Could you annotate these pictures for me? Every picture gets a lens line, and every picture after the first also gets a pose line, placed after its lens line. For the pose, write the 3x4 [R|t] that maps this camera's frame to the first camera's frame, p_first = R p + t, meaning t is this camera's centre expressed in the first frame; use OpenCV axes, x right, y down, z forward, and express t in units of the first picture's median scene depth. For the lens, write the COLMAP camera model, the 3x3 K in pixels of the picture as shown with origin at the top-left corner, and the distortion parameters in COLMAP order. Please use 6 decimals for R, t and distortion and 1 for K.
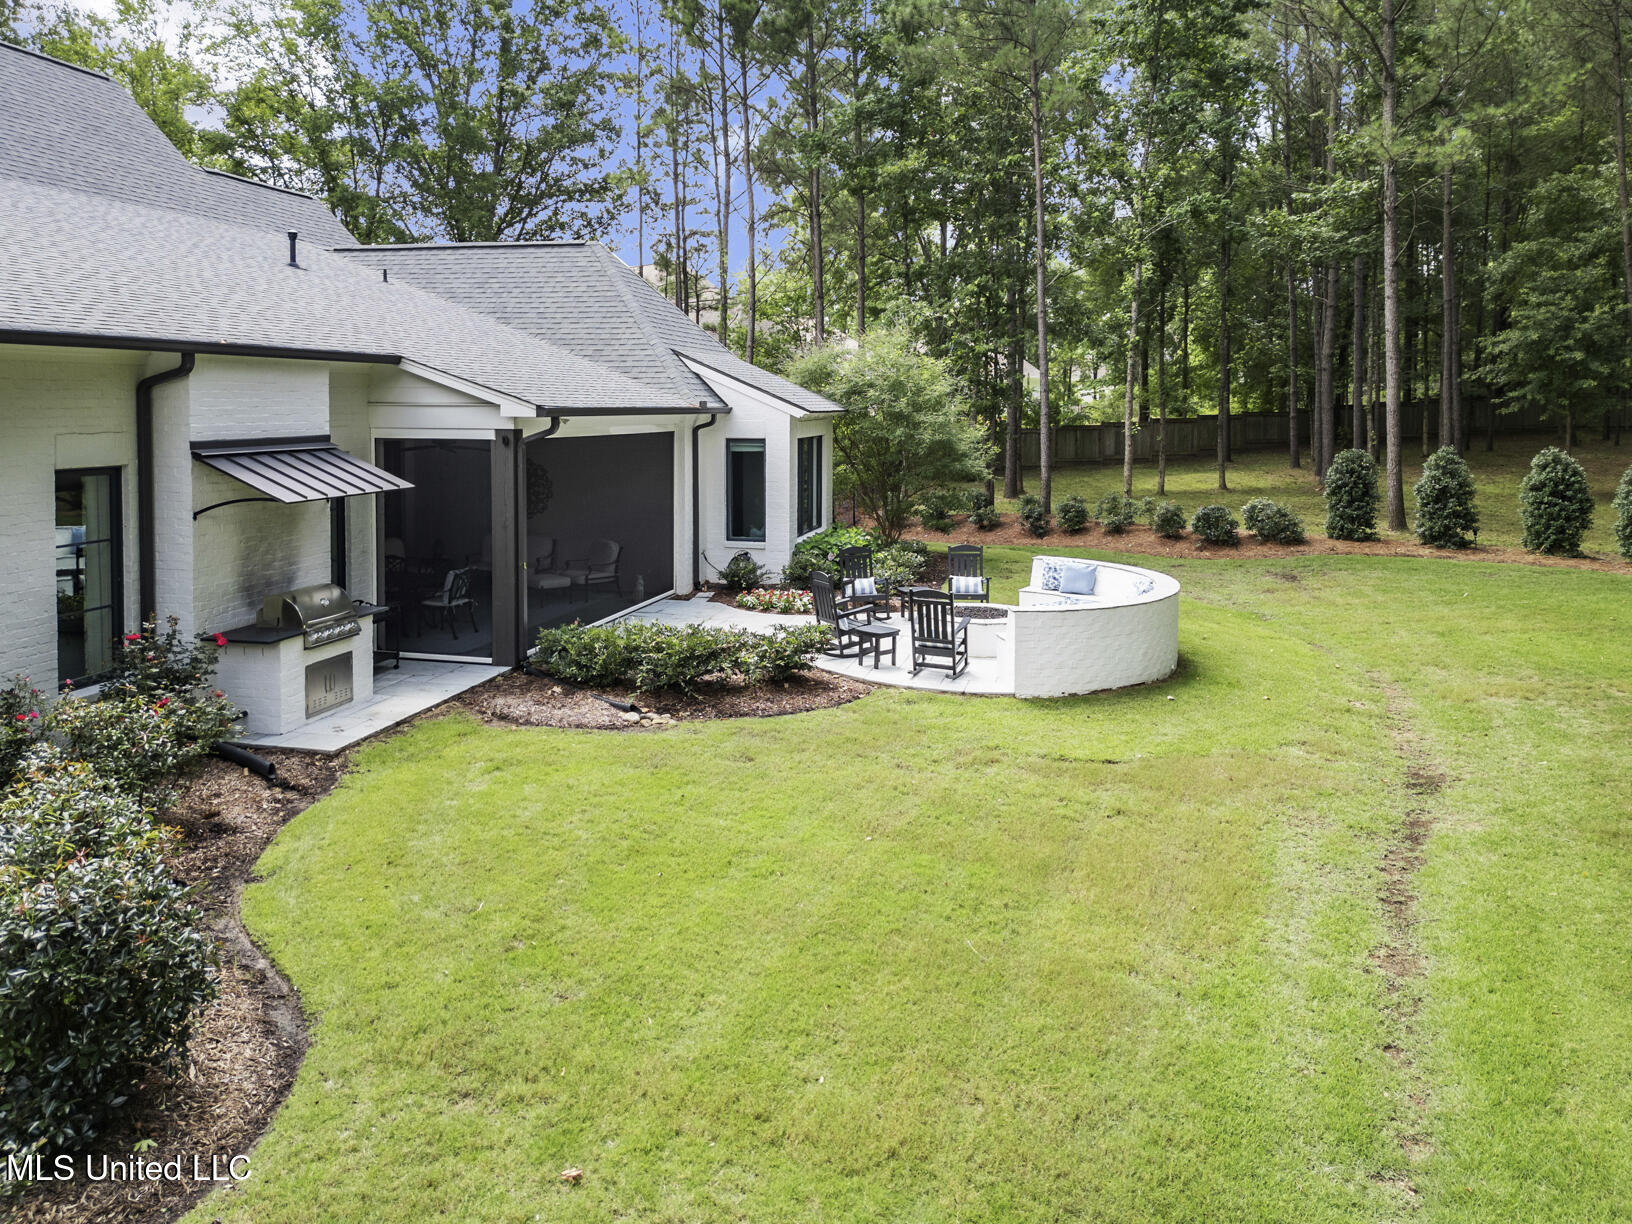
lens RADIAL K [[1161.7, 0, 816.0], [0, 1161.7, 612.0], [0, 0, 1]] dist [0.027665, -0.006452]
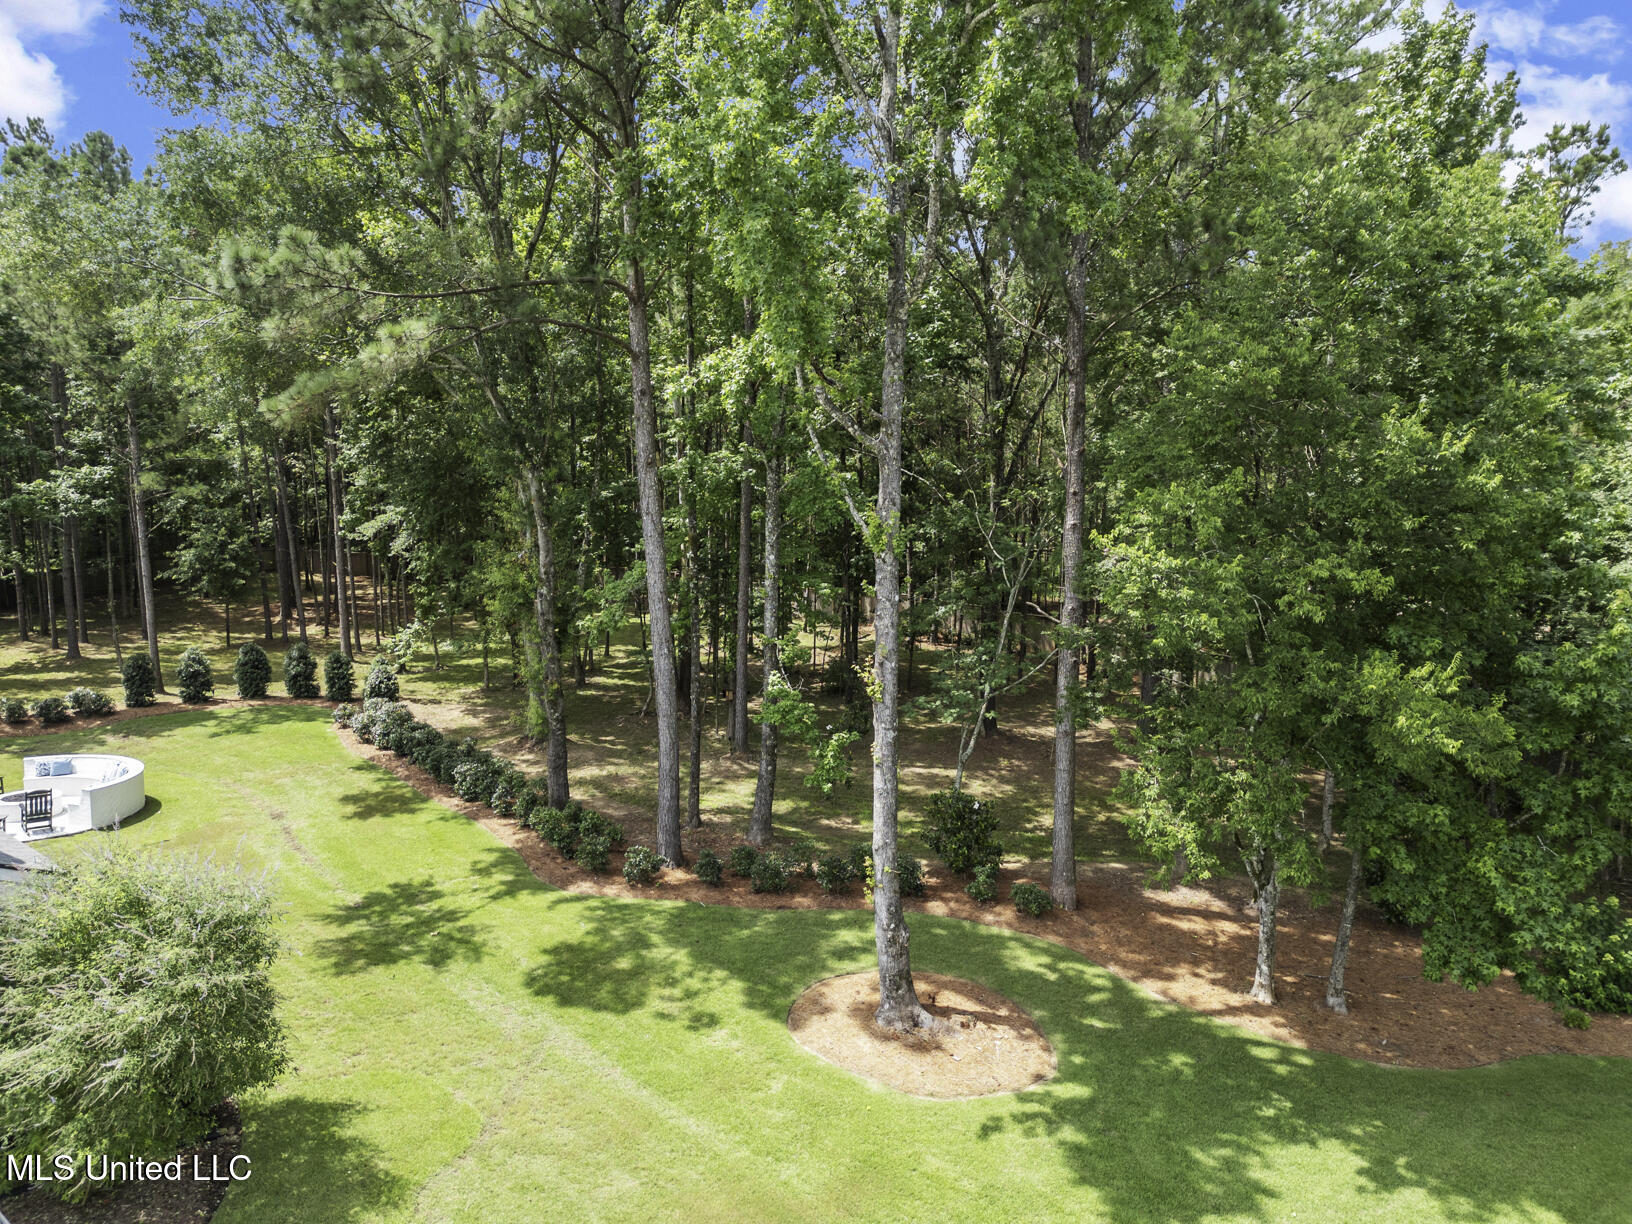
lens RADIAL K [[1161.7, 0, 816.0], [0, 1161.7, 612.0], [0, 0, 1]] dist [0.027665, -0.006452]
pose [[0.460845, -0.066883, 0.884957, -0.514271], [0.134778, 0.990865, 0.004701, -0.072837], [-0.877187, 0.117106, 0.465649, -0.554851]]
